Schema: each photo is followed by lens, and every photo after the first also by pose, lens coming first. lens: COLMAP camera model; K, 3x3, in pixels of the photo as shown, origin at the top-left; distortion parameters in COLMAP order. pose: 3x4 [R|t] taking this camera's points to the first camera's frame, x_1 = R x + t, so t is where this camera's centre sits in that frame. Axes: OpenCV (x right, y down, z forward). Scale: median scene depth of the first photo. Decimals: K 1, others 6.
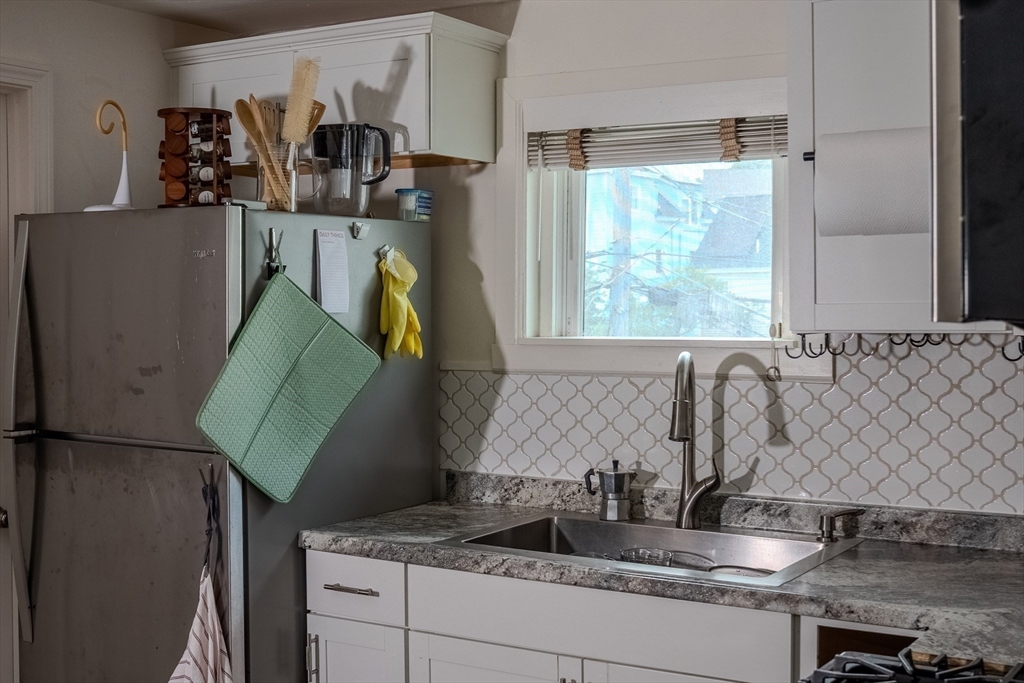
lens RADIAL K [[1283.3, 0, 519.0], [0, 1283.3, 338.9], [0, 0, 1]] dist [-0.015778, 0.000000]
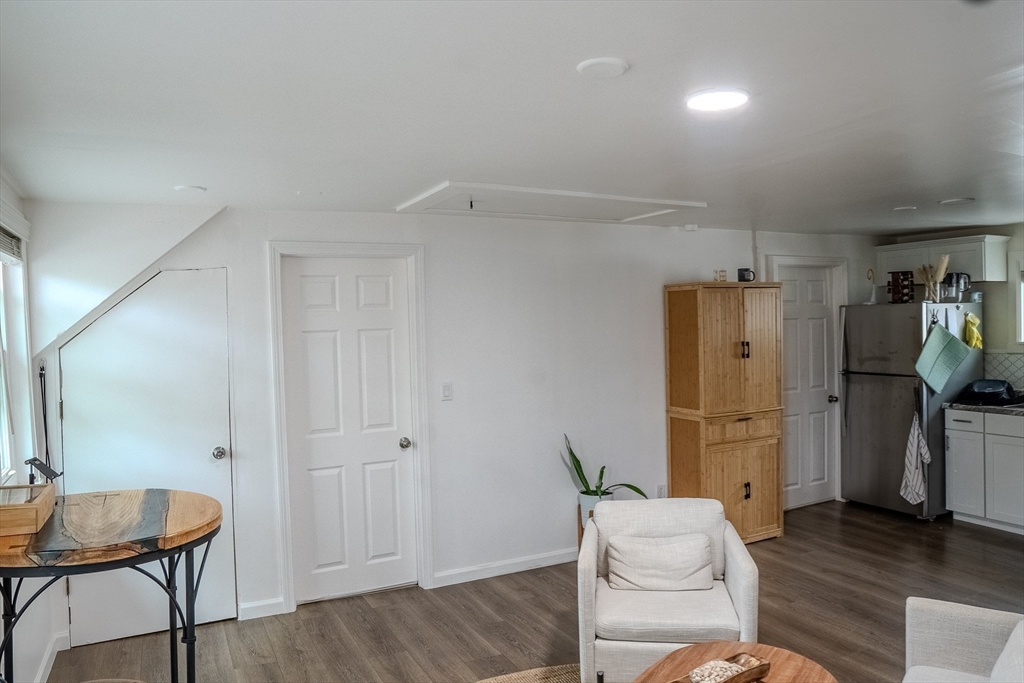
lens RADIAL K [[734.6, 0, 520.9], [0, 734.6, 341.6], [0, 0, 1]] dist [-0.062639, 0.026537]
pose [[0.860785, -0.009455, -0.508881, -0.154821], [0.008526, 0.999955, -0.004158, -0.004254], [0.508897, -0.000760, 0.860827, -1.036882]]
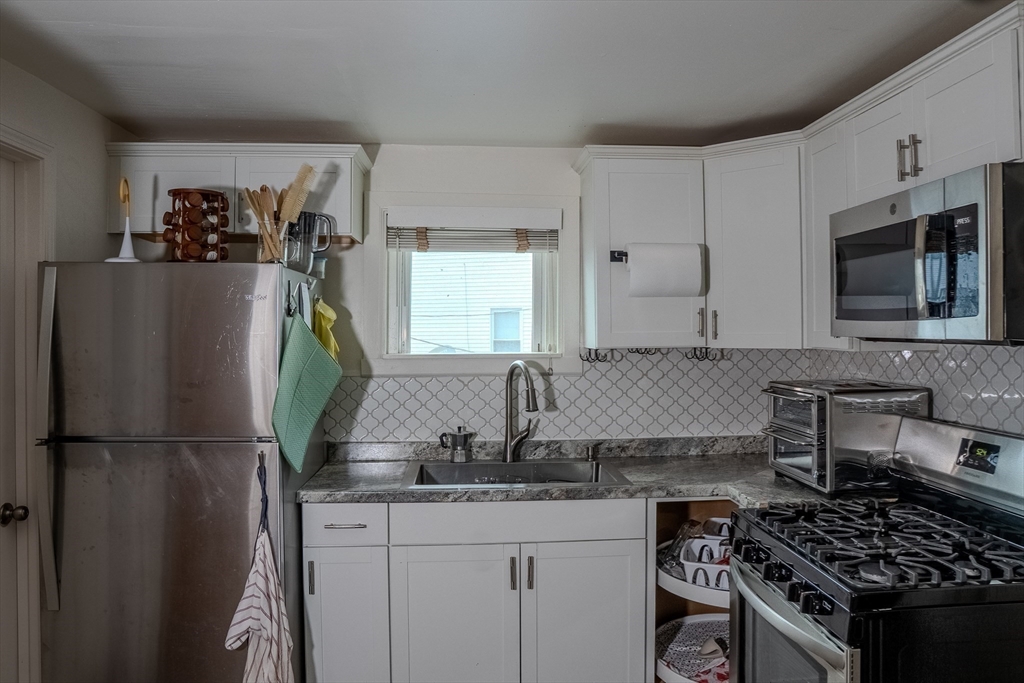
lens RADIAL K [[734.6, 0, 517.8], [0, 734.6, 338.6], [0, 0, 1]] dist [-0.062639, 0.026537]
pose [[0.808500, -0.006117, 0.588464, -0.437663], [0.016700, 0.999782, -0.012552, -0.007161], [-0.588259, 0.019976, 0.808426, 0.183079]]
